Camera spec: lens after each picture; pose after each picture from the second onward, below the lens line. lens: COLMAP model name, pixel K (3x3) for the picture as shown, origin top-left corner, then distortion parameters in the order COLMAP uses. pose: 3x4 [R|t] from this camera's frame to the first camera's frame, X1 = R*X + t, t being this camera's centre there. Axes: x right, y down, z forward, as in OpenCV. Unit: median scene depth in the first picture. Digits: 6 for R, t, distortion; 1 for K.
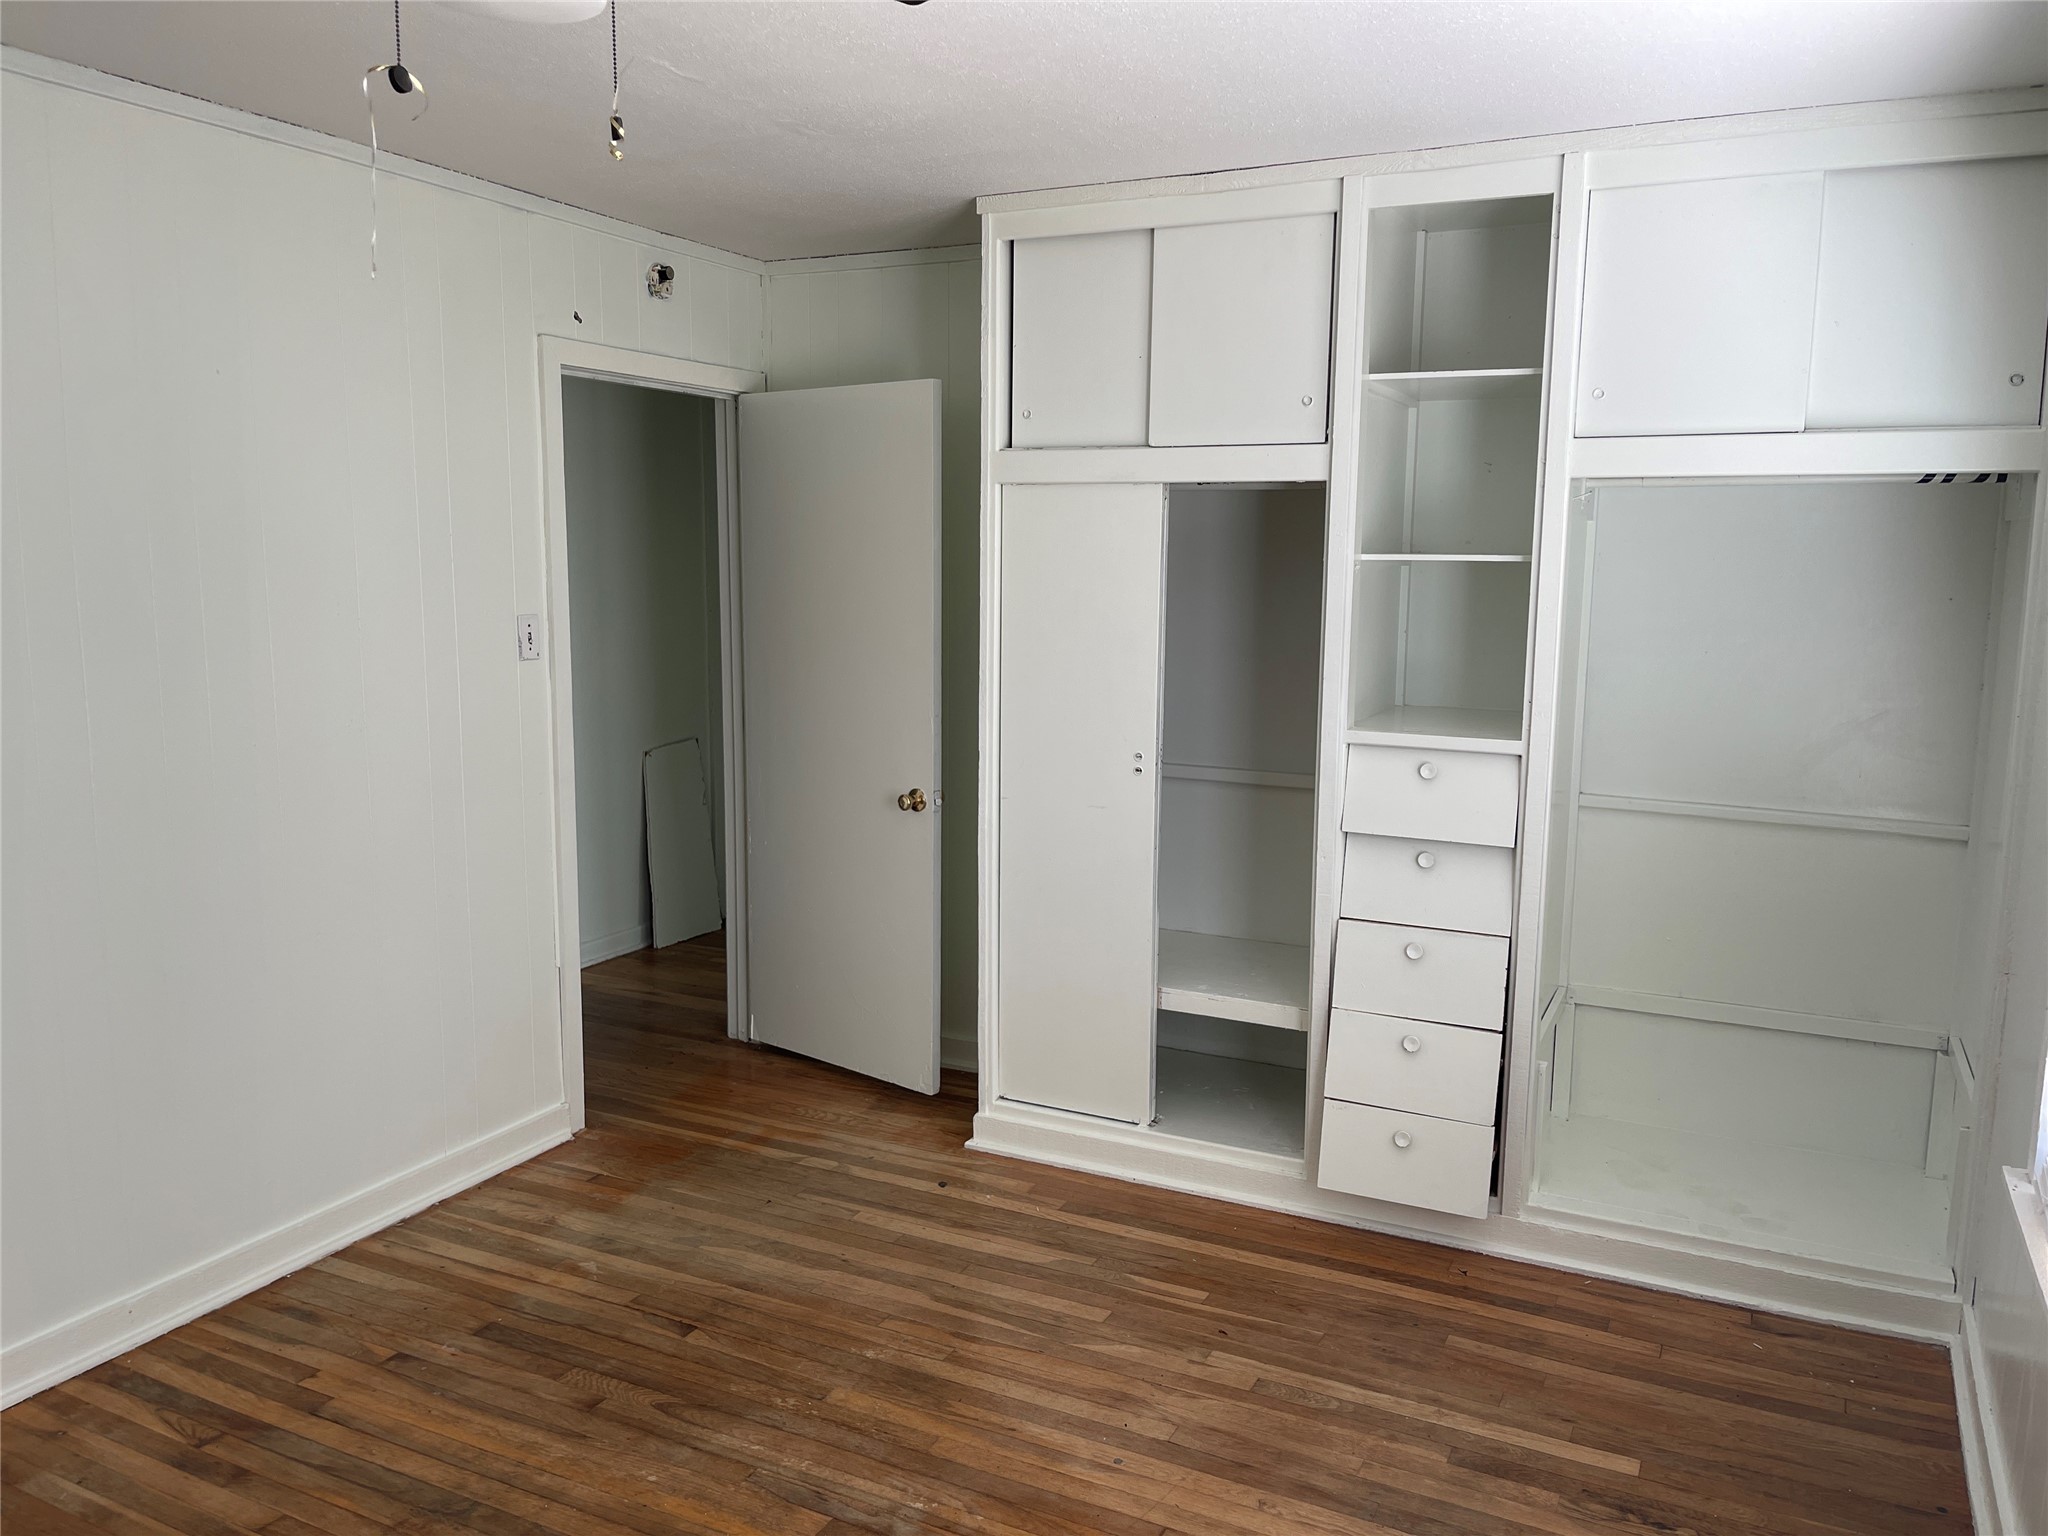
lens RADIAL K [[1540.7, 0, 1026.0], [0, 1540.7, 772.4], [0, 0, 1]] dist [0.019874, -0.019171]
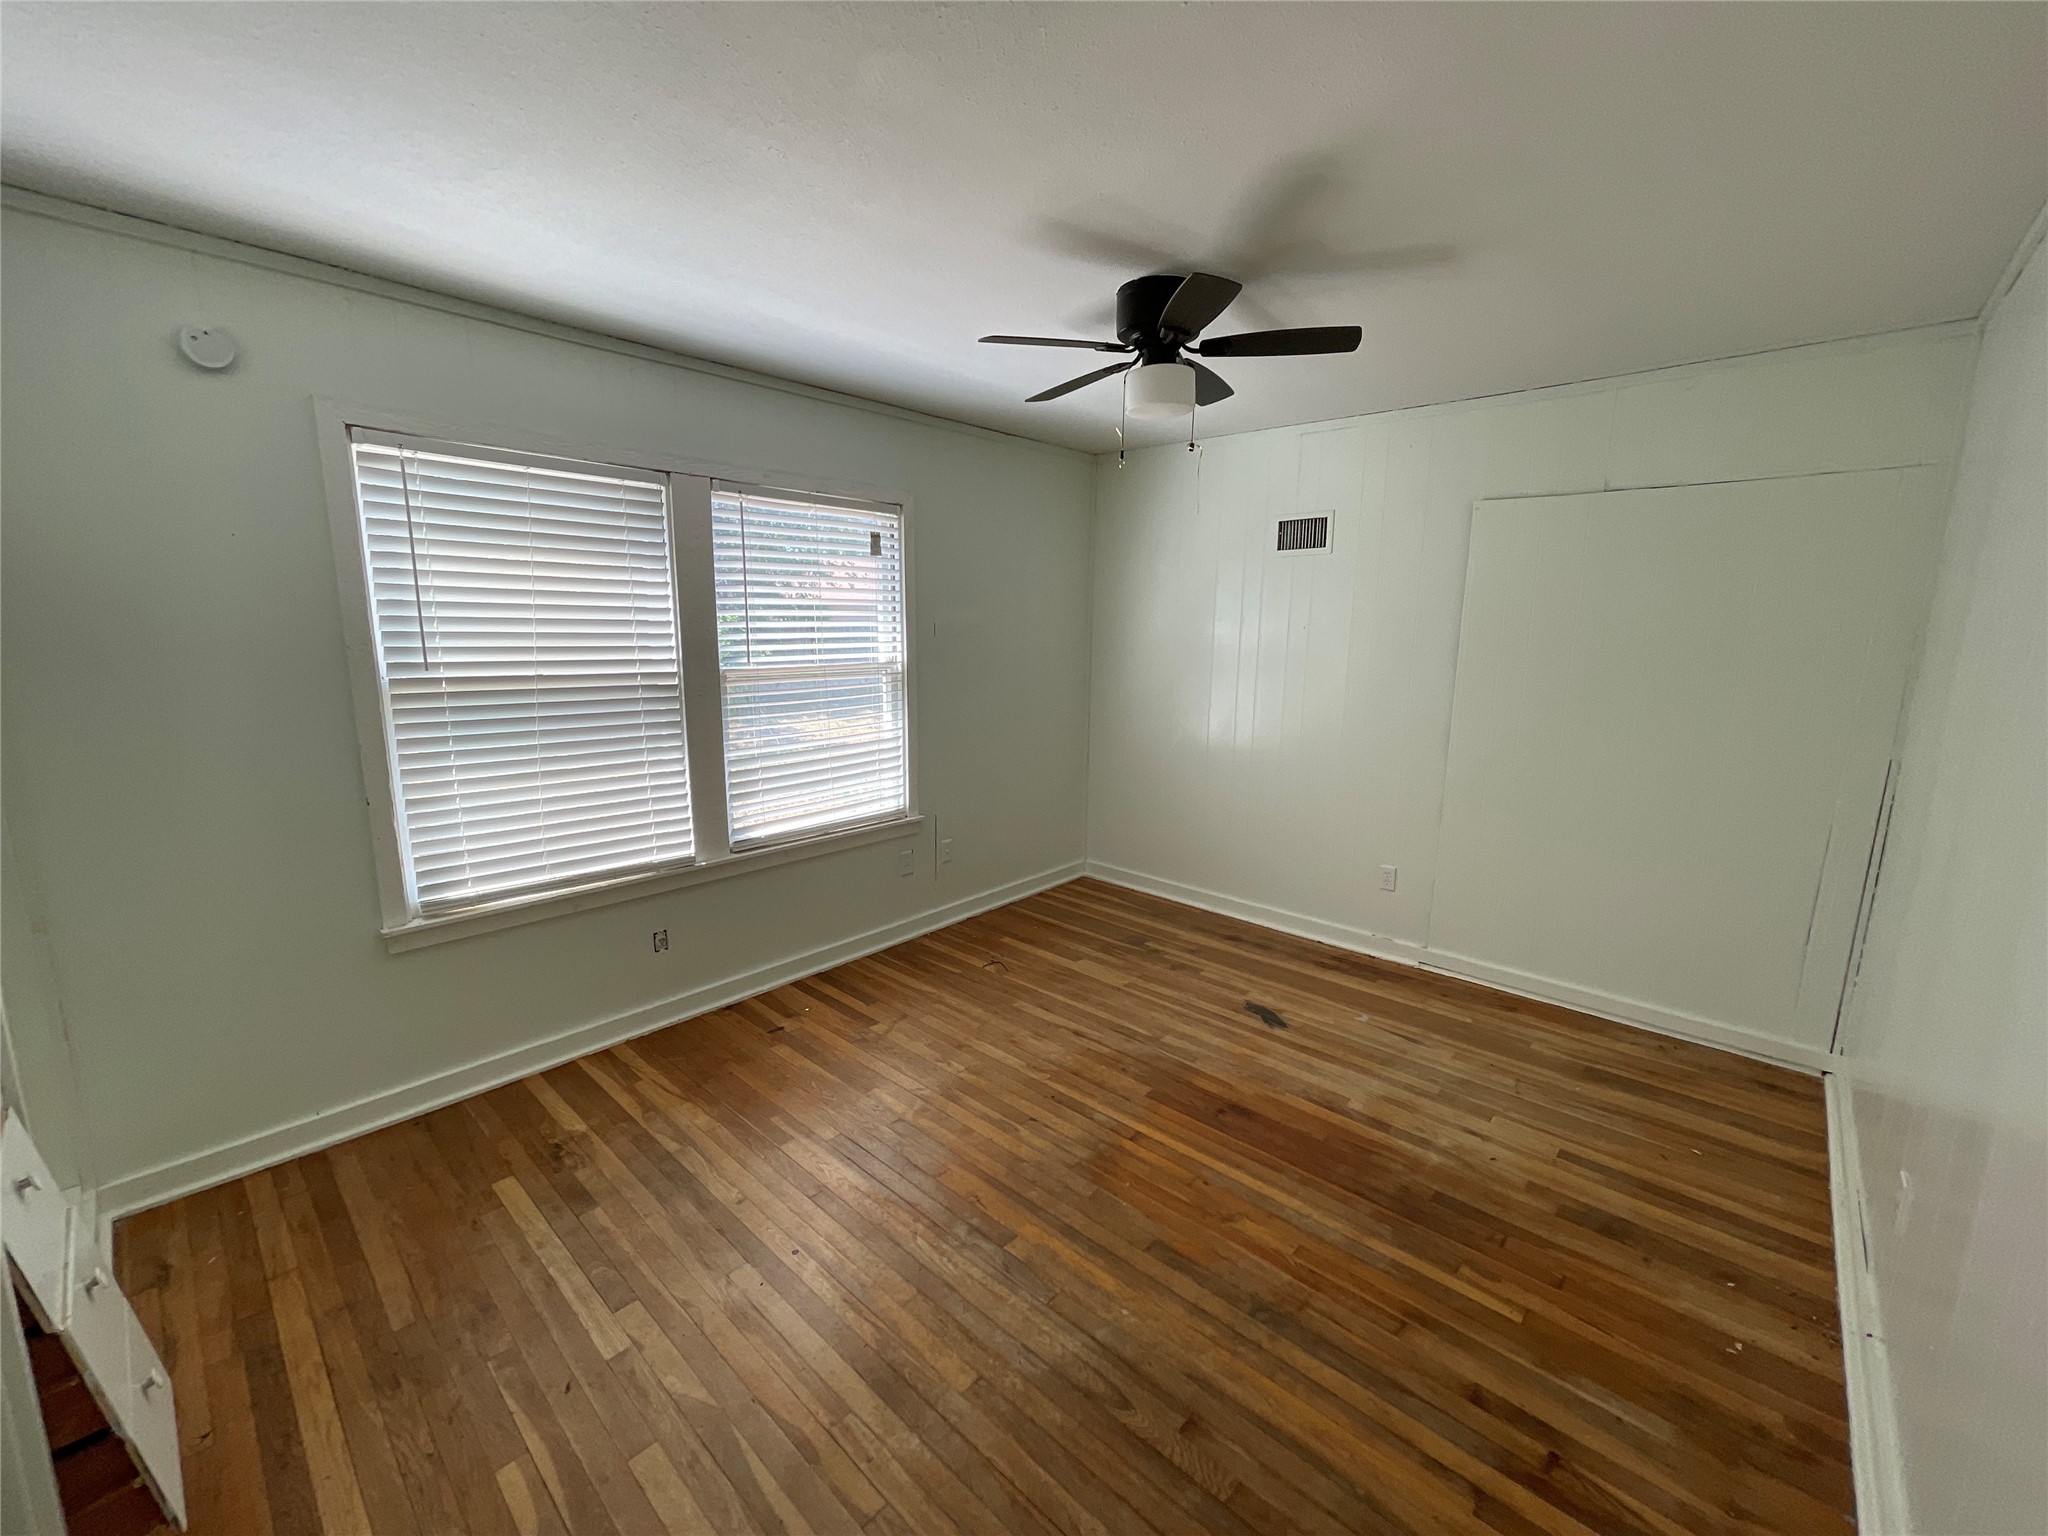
lens RADIAL K [[826.0, 0, 1035.1], [0, 826.0, 769.4], [0, 0, 1]] dist [-0.001659, 0.000380]
pose [[-0.964051, -0.065911, 0.257412, -0.299281], [0.018194, 0.950100, 0.311415, -0.187656], [-0.265093, 0.304903, -0.914746, 1.431082]]
